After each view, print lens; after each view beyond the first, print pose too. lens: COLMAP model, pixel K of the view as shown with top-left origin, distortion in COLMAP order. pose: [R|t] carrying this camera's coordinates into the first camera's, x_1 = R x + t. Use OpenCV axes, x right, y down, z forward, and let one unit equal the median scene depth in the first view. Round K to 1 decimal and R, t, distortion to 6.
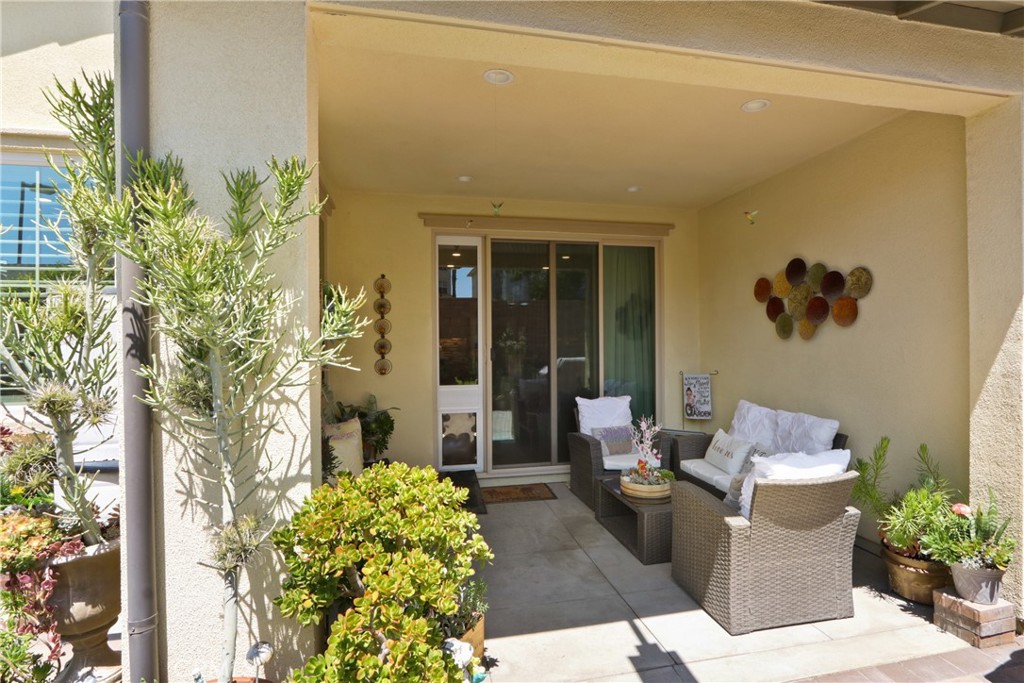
lens RADIAL K [[510.8, 0, 512.0], [0, 510.8, 341.5], [0, 0, 1]] dist [-0.010832, 0.000990]
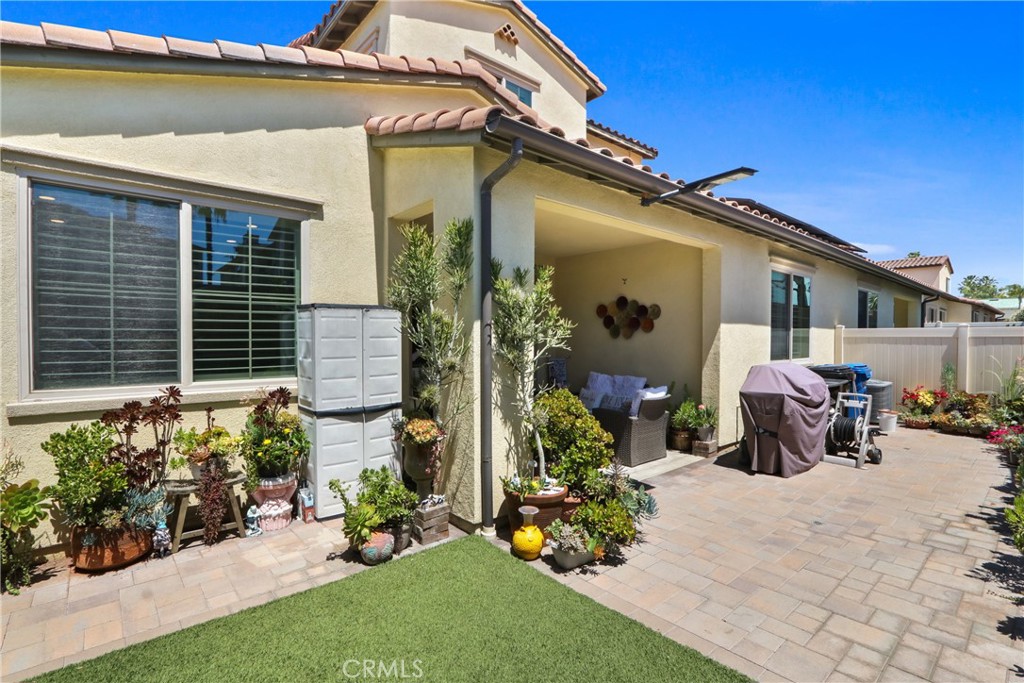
lens RADIAL K [[485.7, 0, 511.5], [0, 485.7, 343.7], [0, 0, 1]] dist [-0.001961, -0.000666]
pose [[0.875986, 0.003455, 0.482324, -1.039051], [-0.010341, 0.999879, 0.011618, -0.001878], [-0.482226, -0.015165, 0.875916, -0.617370]]
